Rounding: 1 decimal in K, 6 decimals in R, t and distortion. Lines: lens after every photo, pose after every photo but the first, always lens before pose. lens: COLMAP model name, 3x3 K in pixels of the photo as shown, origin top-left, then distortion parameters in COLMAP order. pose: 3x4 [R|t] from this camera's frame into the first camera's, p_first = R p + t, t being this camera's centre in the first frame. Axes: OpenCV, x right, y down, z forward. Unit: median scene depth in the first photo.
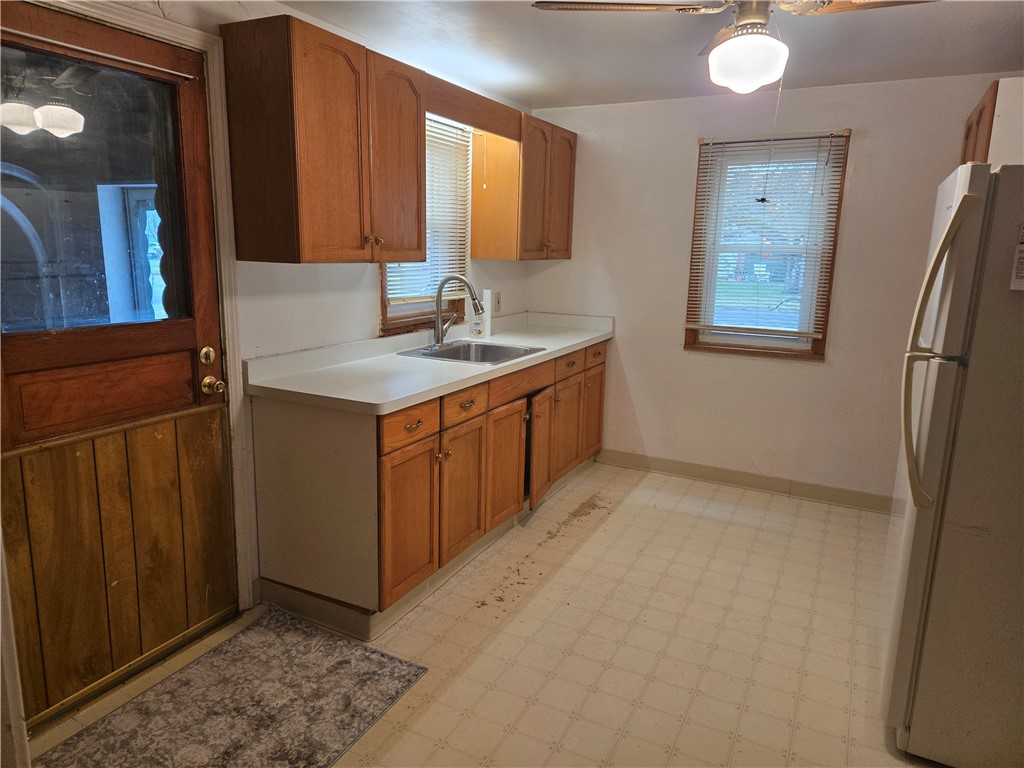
lens RADIAL K [[678.2, 0, 510.1], [0, 678.2, 381.4], [0, 0, 1]] dist [0.085722, -0.081774]
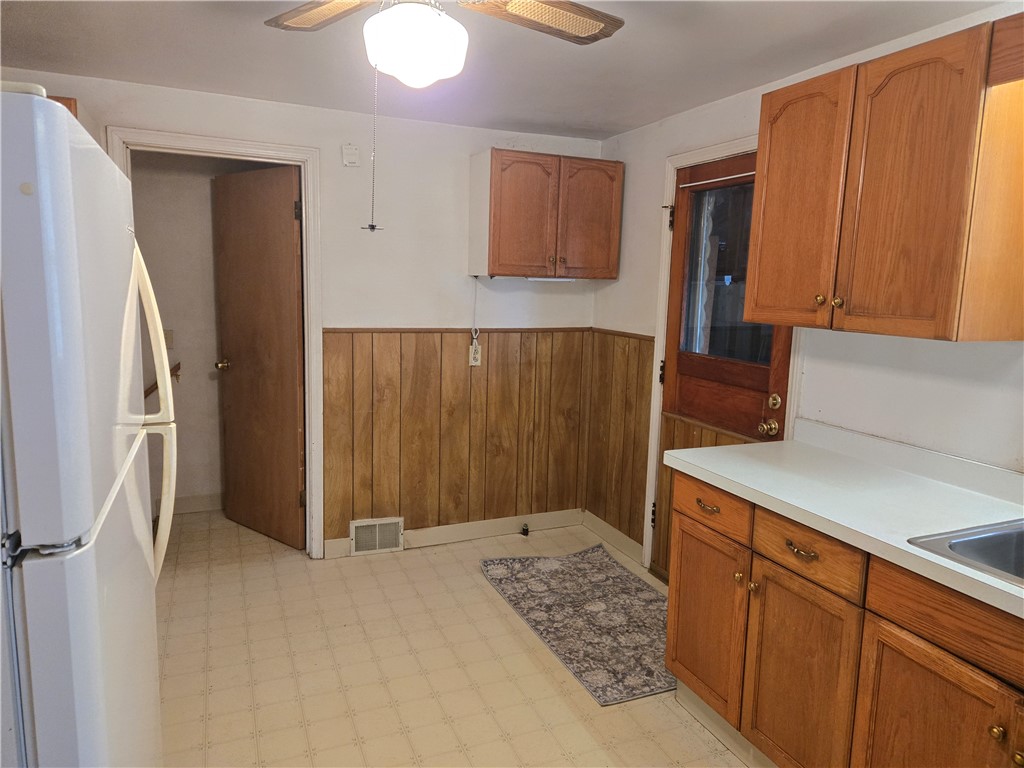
lens RADIAL K [[684.3, 0, 512.0], [0, 684.3, 384.0], [0, 0, 1]] dist [0.061608, -0.057266]
pose [[-0.637361, 0.075527, -0.766855, 0.643777], [-0.193683, 0.947533, 0.254299, -0.245031], [0.745827, 0.310607, -0.589293, 1.207902]]
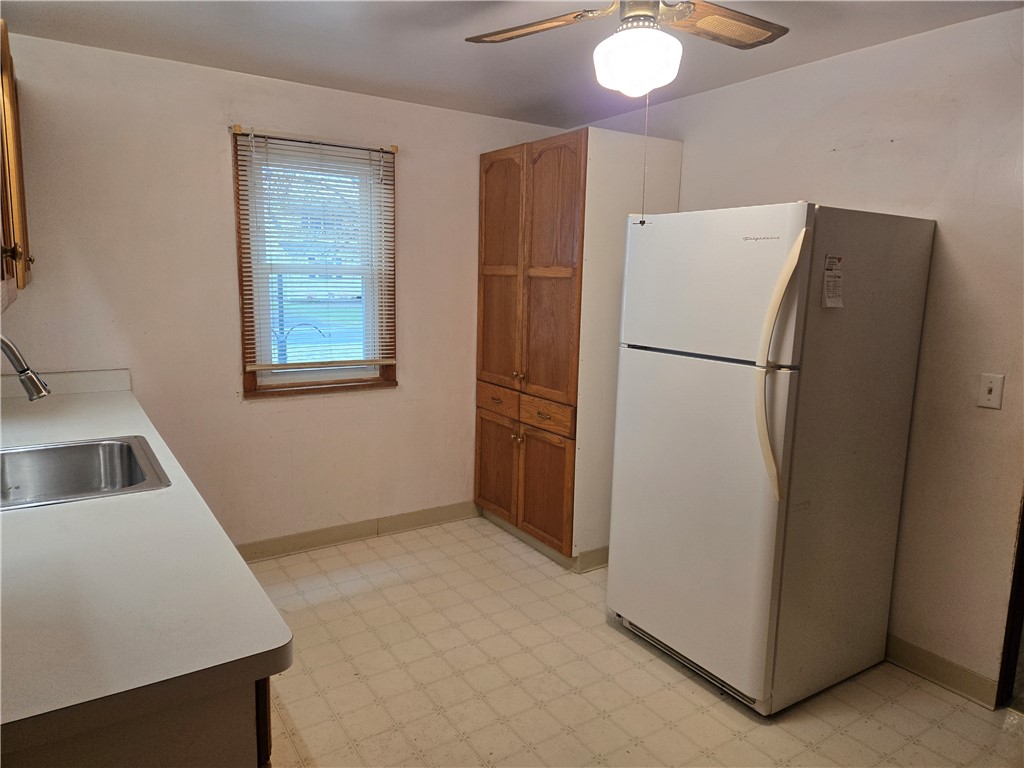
lens RADIAL K [[678.2, 0, 510.1], [0, 678.2, 381.4], [0, 0, 1]] dist [0.085722, -0.081774]
pose [[0.496065, -0.147131, 0.855729, -0.313132], [0.163908, 0.983688, 0.074114, -0.092023], [-0.852675, 0.103495, 0.512088, 0.430871]]
